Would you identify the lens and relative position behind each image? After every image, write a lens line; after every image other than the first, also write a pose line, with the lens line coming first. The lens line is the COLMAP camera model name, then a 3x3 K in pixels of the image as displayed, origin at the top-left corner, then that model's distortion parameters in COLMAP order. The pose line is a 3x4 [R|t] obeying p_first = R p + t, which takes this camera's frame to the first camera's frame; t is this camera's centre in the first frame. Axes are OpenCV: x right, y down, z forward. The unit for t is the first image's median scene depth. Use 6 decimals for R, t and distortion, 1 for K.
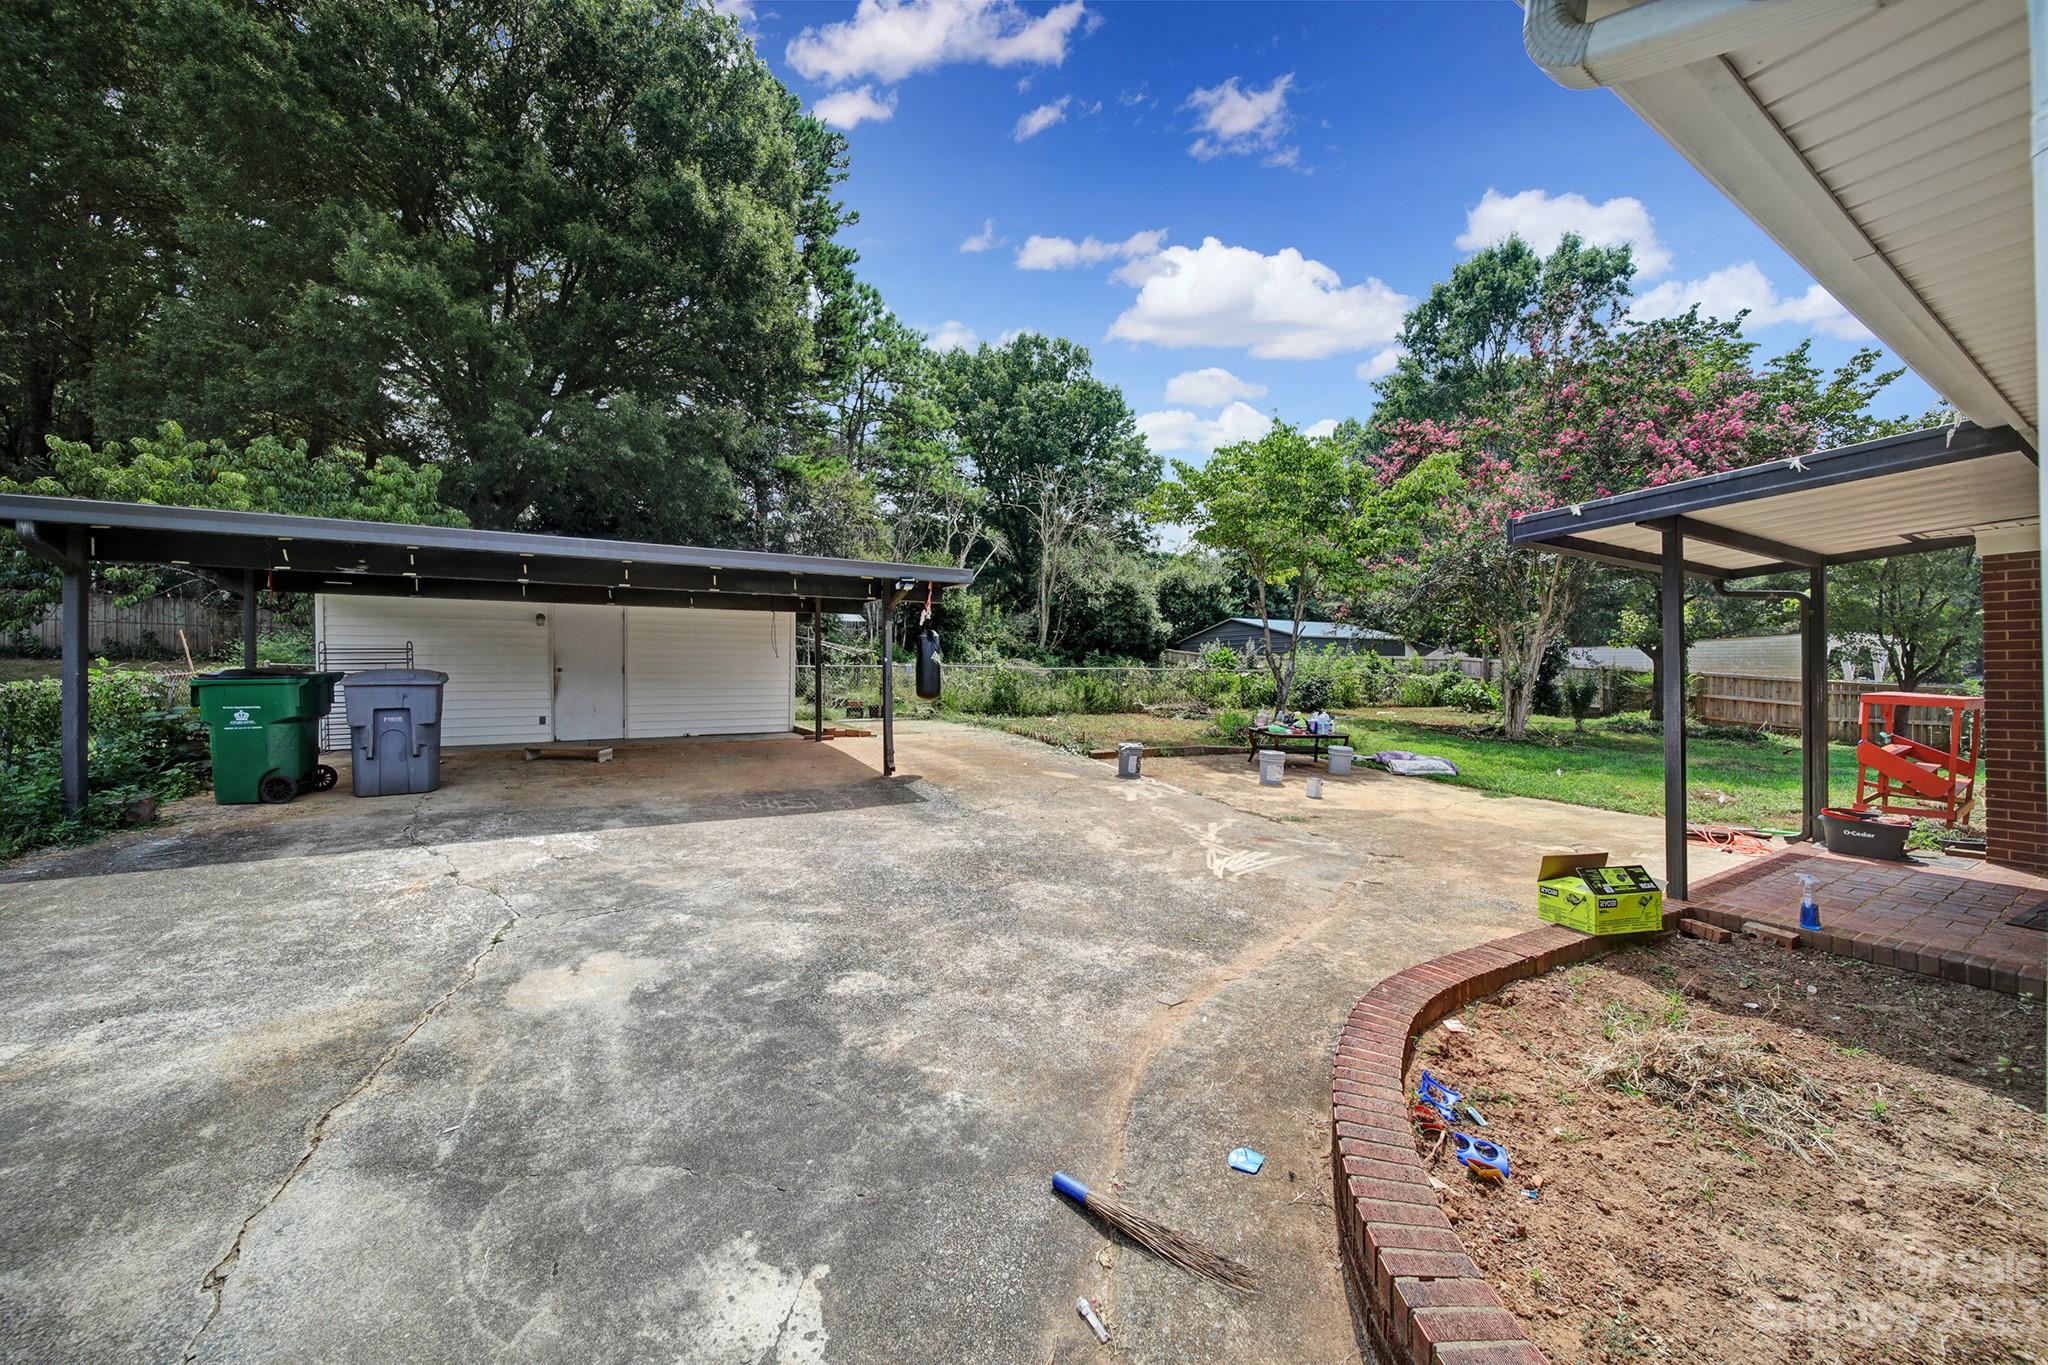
lens RADIAL K [[720.5, 0, 1023.4], [0, 720.5, 670.9], [0, 0, 1]] dist [-0.002404, -0.000660]
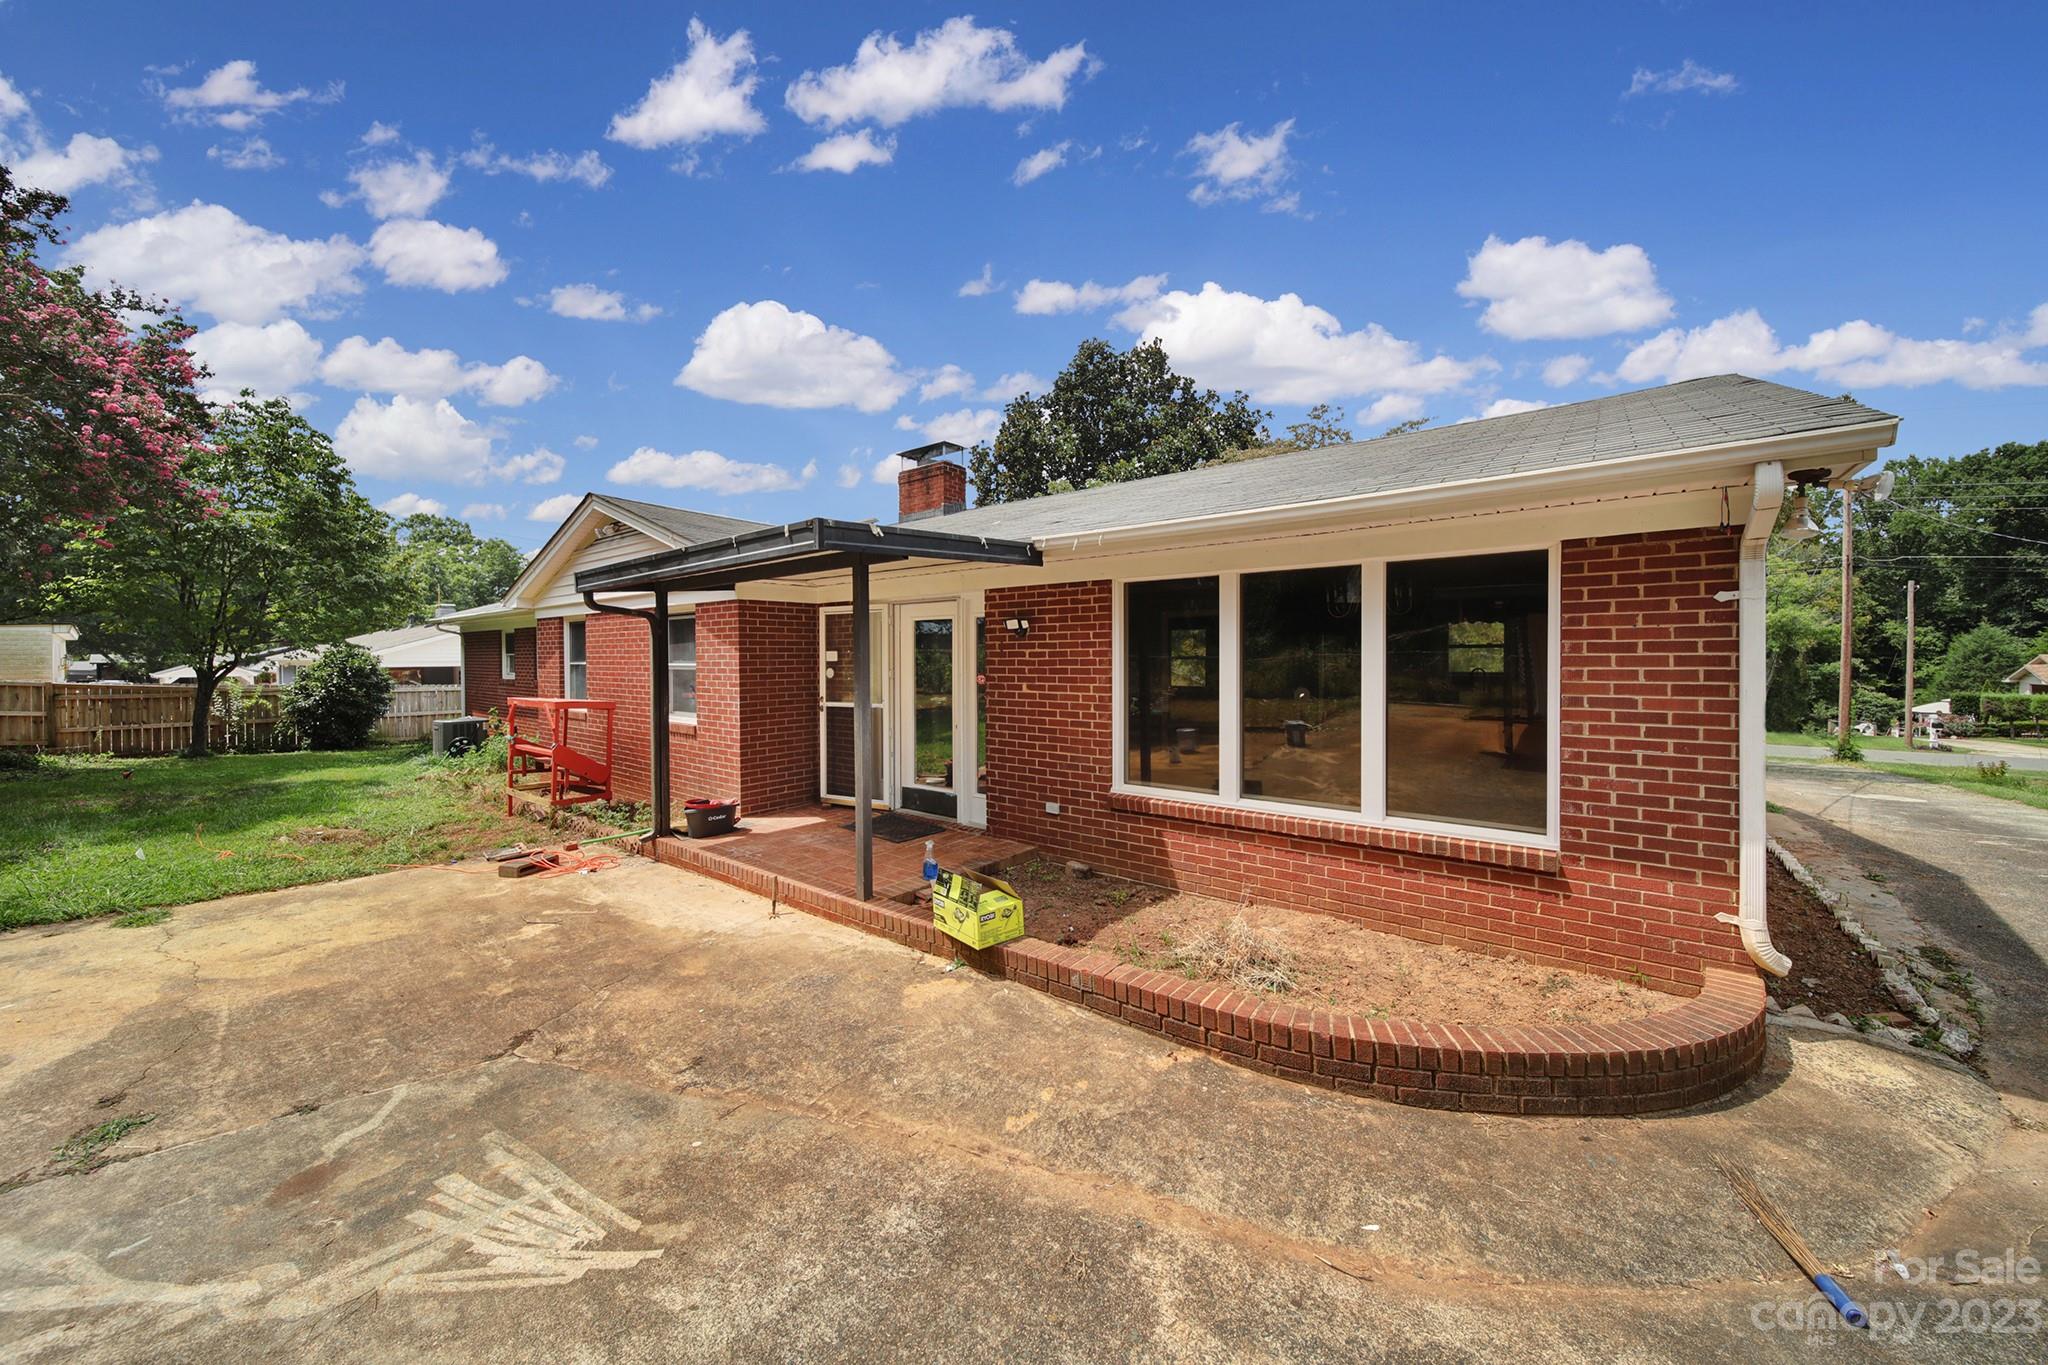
lens RADIAL K [[720.5, 0, 1023.4], [0, 720.5, 670.9], [0, 0, 1]] dist [-0.002404, -0.000660]
pose [[-0.365779, -0.006664, 0.930678, -0.215833], [-0.004597, 0.999975, 0.005353, -0.044883], [-0.930690, -0.002320, -0.365801, 1.268346]]
